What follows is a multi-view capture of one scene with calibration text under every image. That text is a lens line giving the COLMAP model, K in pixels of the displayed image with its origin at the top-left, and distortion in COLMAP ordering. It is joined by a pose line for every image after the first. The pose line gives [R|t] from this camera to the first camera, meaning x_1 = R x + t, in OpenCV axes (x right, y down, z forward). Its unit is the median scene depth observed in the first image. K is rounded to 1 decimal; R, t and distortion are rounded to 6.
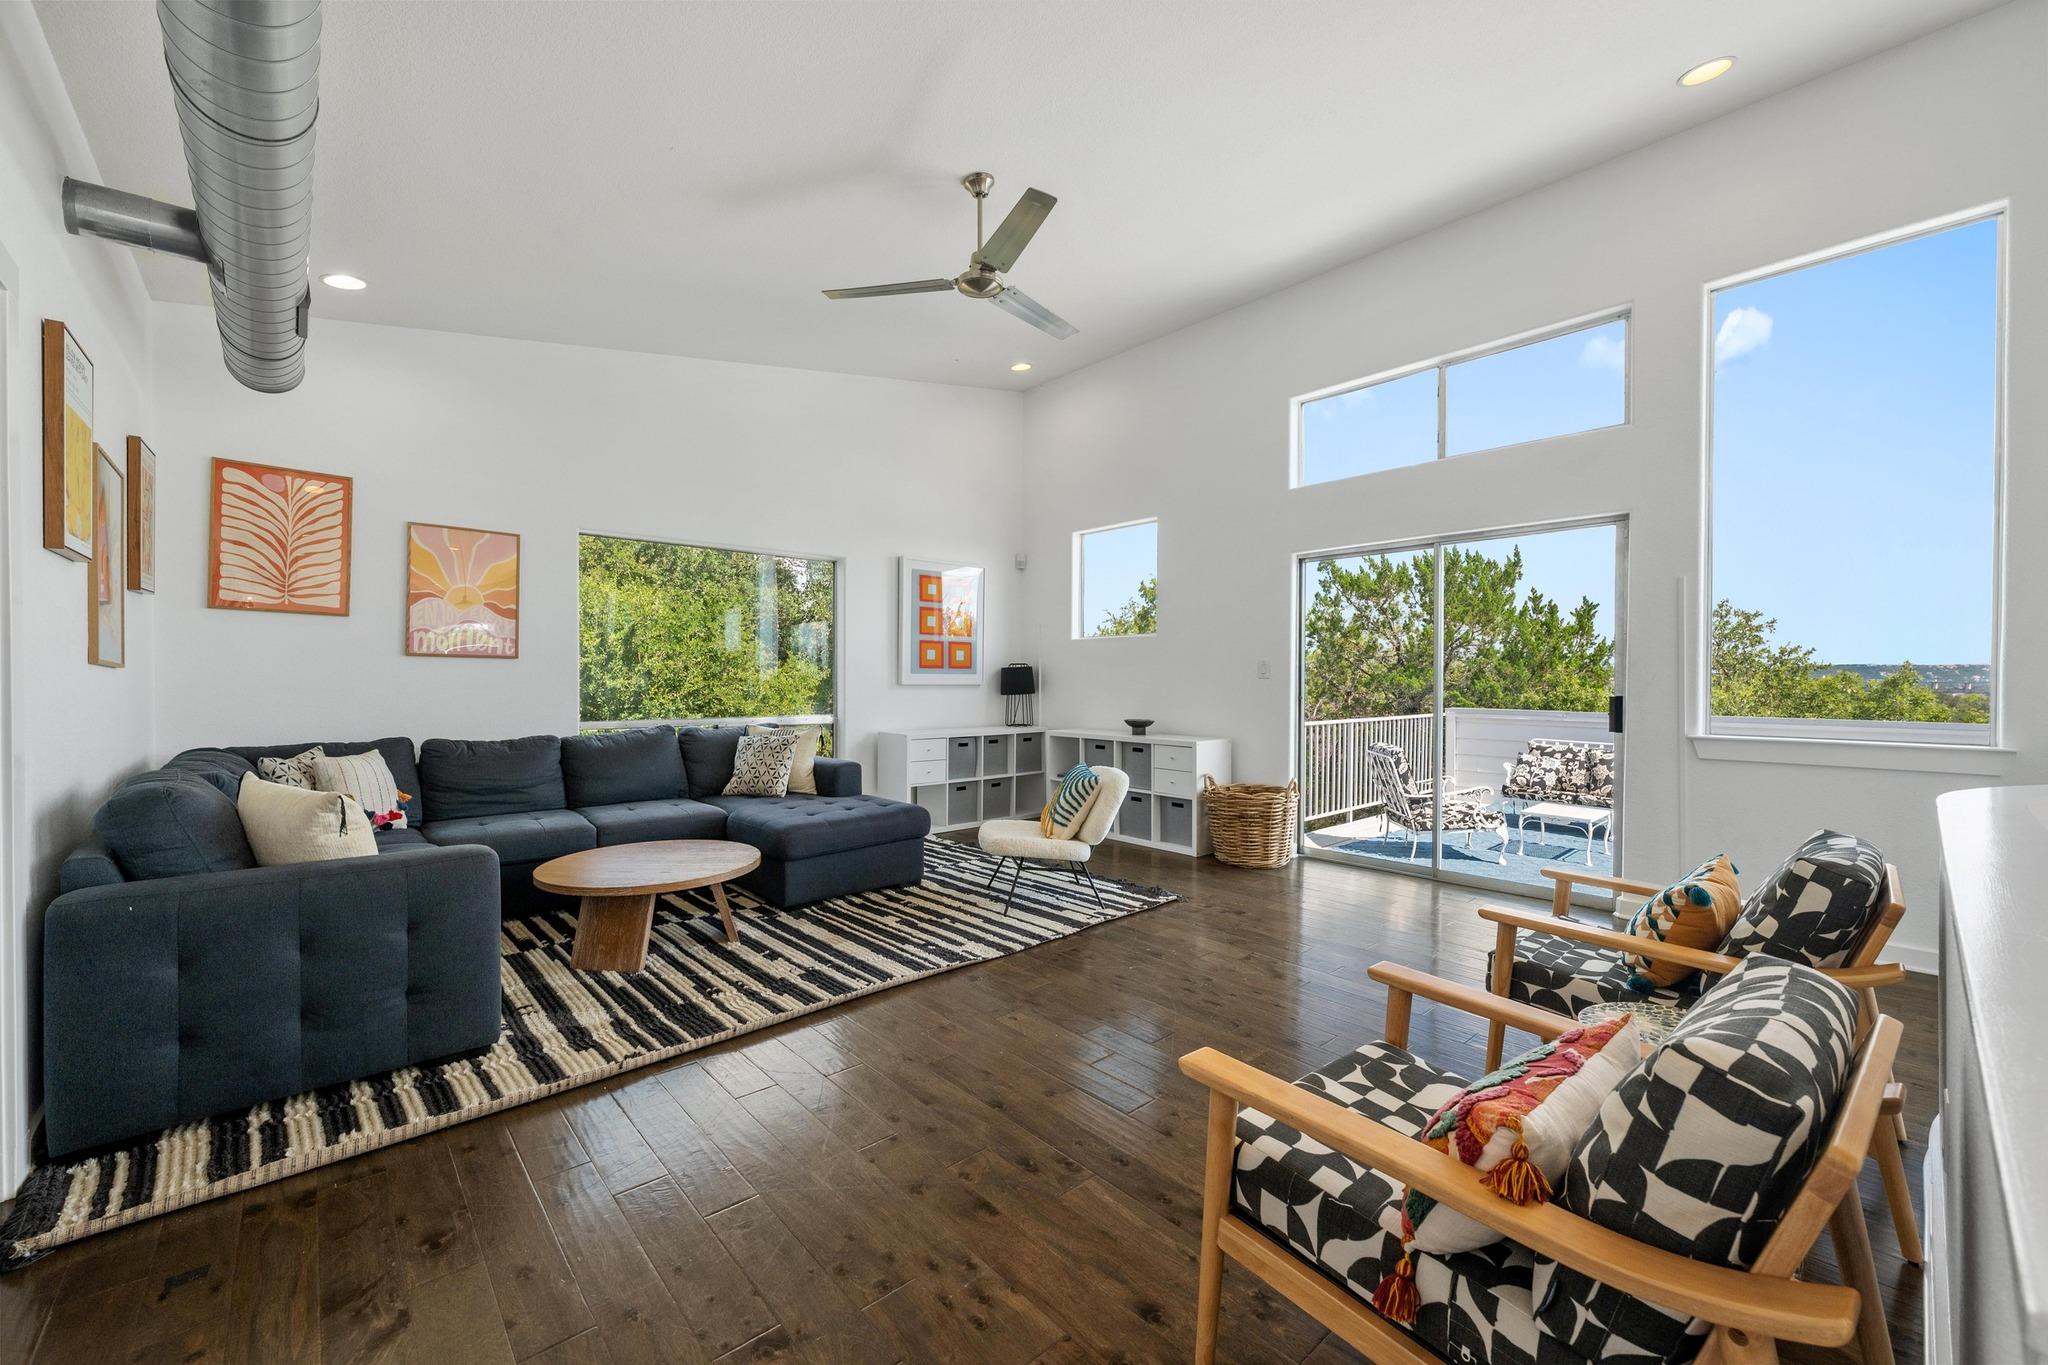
lens RADIAL K [[812.6, 0, 1010.7], [0, 812.6, 684.0], [0, 0, 1]] dist [0.004553, 0.000633]
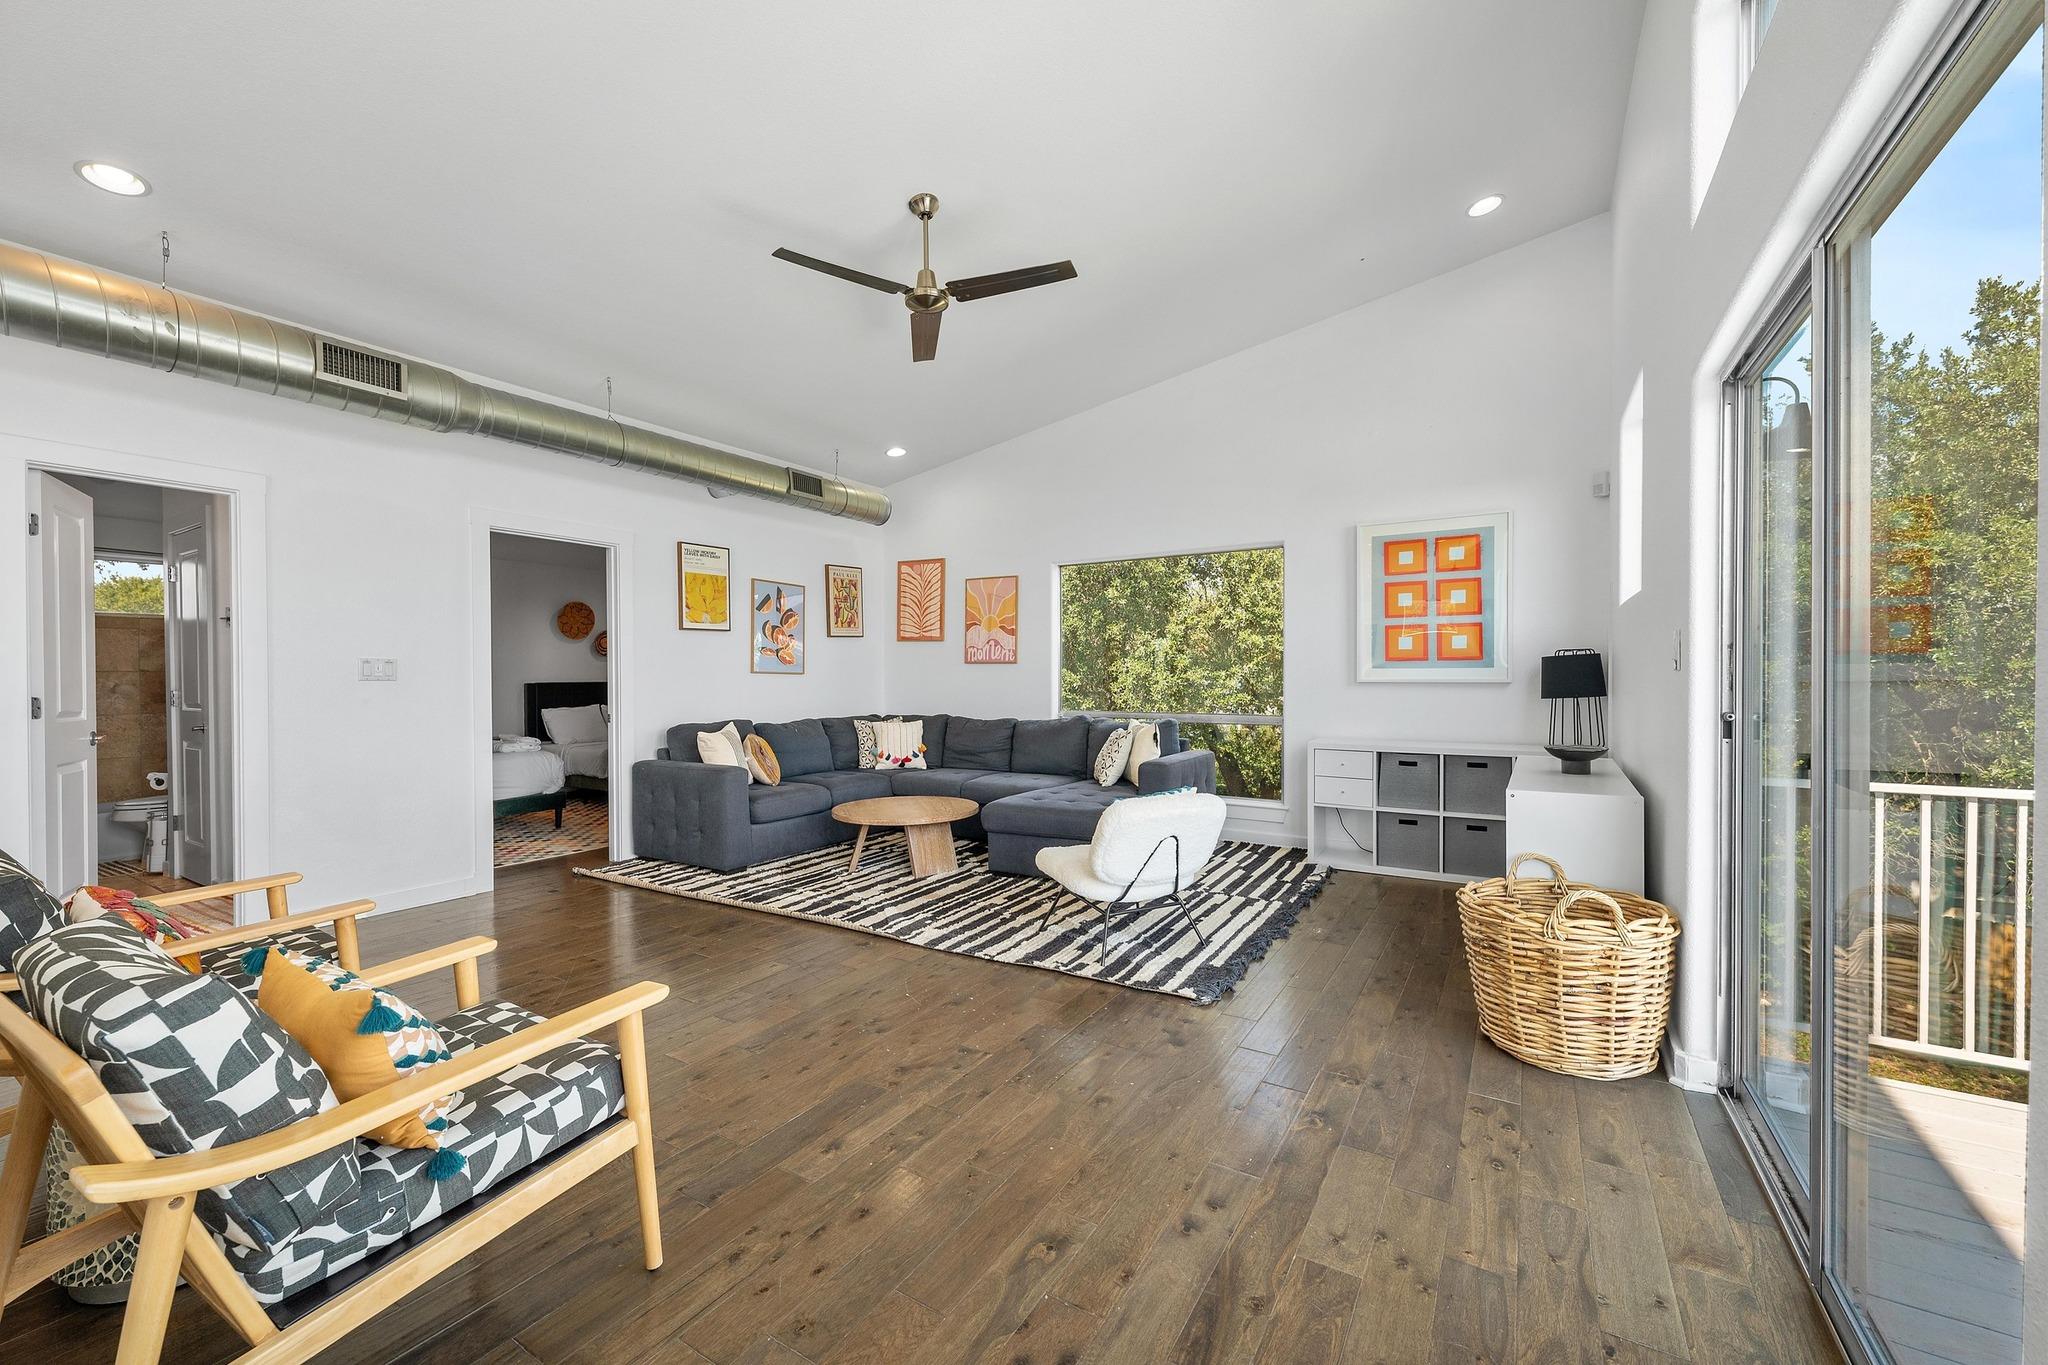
lens RADIAL K [[812.6, 0, 1019.6], [0, 812.6, 678.5], [0, 0, 1]] dist [0.004553, 0.000633]
pose [[0.275404, -0.000841, -0.961328, 0.875316], [0.001016, 0.999999, -0.000584, -0.004746], [0.961328, -0.000816, 0.275405, 0.716350]]
